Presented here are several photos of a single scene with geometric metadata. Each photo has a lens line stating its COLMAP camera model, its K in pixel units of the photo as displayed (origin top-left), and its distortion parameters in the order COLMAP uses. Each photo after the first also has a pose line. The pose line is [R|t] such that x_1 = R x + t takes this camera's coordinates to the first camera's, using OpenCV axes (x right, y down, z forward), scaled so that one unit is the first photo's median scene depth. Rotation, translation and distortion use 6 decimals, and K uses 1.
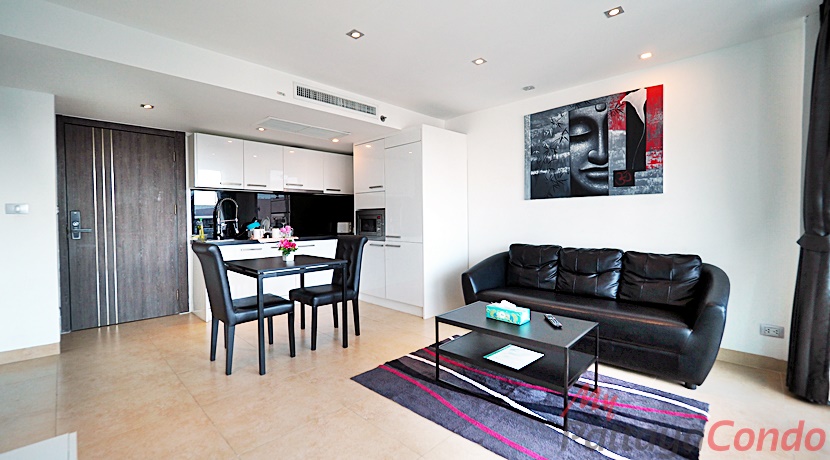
lens RADIAL K [[345.3, 0, 401.3], [0, 345.3, 228.1], [0, 0, 1]] dist [-0.002390, -0.000348]
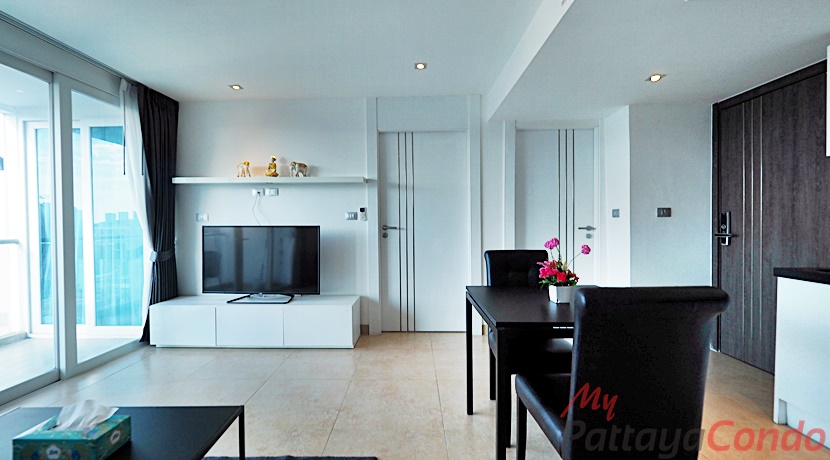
lens RADIAL K [[345.3, 0, 401.3], [0, 345.3, 228.1], [0, 0, 1]] dist [-0.002390, -0.000348]
pose [[-0.707573, 0.023258, -0.706257, 0.193472], [-0.008373, 0.999112, 0.041290, -0.035239], [0.706590, 0.035130, -0.706750, 0.976208]]
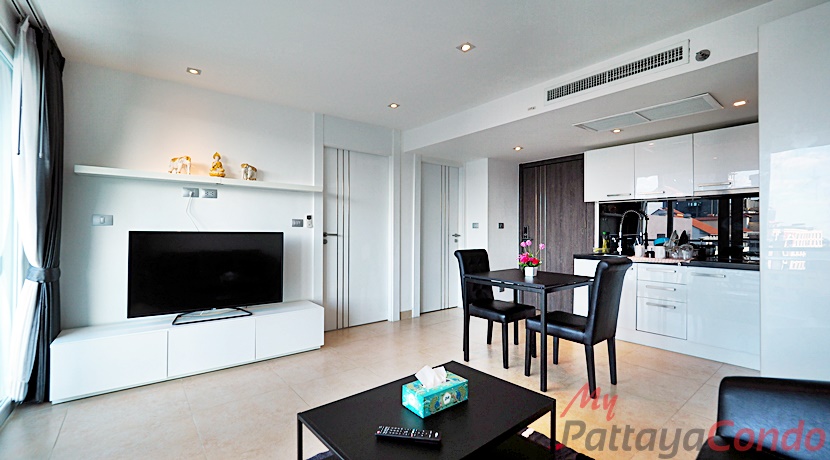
lens RADIAL K [[345.3, 0, 401.3], [0, 345.3, 228.1], [0, 0, 1]] dist [-0.002390, -0.000348]
pose [[-0.118379, 0.001019, -0.992968, 0.557465], [-0.033273, 0.999434, 0.004992, -0.028196], [0.992411, 0.033630, -0.118278, 0.602953]]
